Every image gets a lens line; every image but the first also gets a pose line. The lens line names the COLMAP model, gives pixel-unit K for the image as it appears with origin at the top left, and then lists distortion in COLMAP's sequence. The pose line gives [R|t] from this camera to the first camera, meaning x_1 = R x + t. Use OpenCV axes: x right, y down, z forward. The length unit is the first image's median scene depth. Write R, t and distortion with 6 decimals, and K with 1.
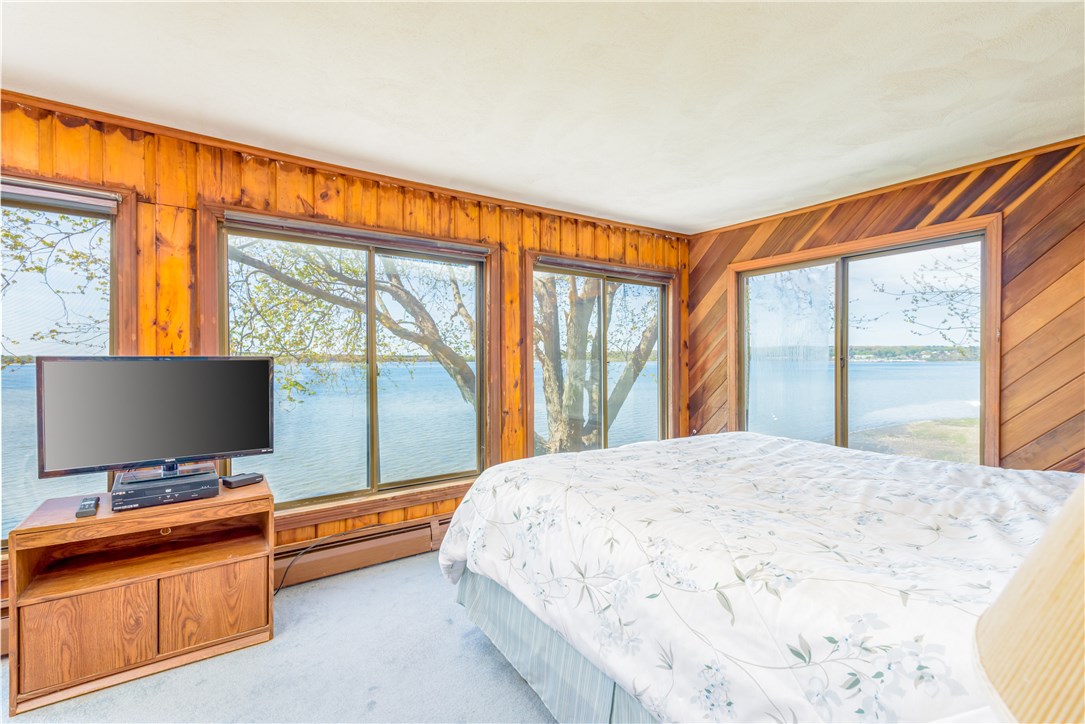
lens RADIAL K [[467.5, 0, 542.5], [0, 467.5, 362.0], [0, 0, 1]] dist [0.008521, -0.000479]
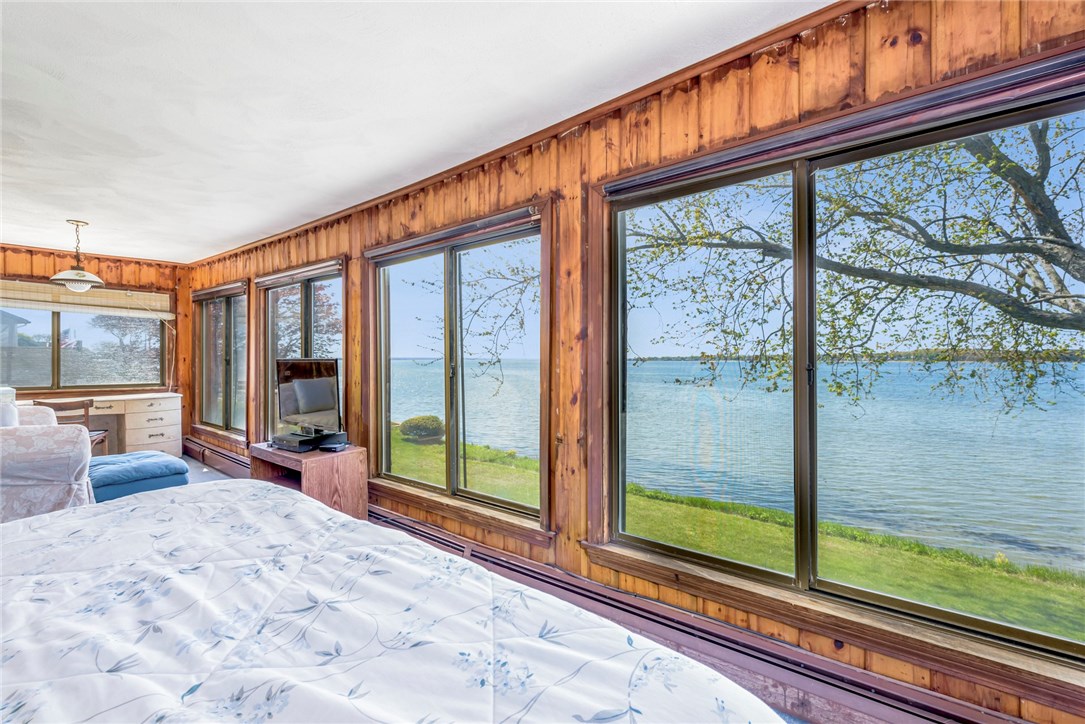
lens RADIAL K [[467.5, 0, 542.5], [0, 467.5, 362.0], [0, 0, 1]] dist [0.008521, -0.000479]
pose [[0.284968, 0.005865, -0.958519, 0.561337], [-0.002758, 0.999982, 0.005298, -0.007645], [0.958533, 0.001134, 0.284979, 0.789767]]
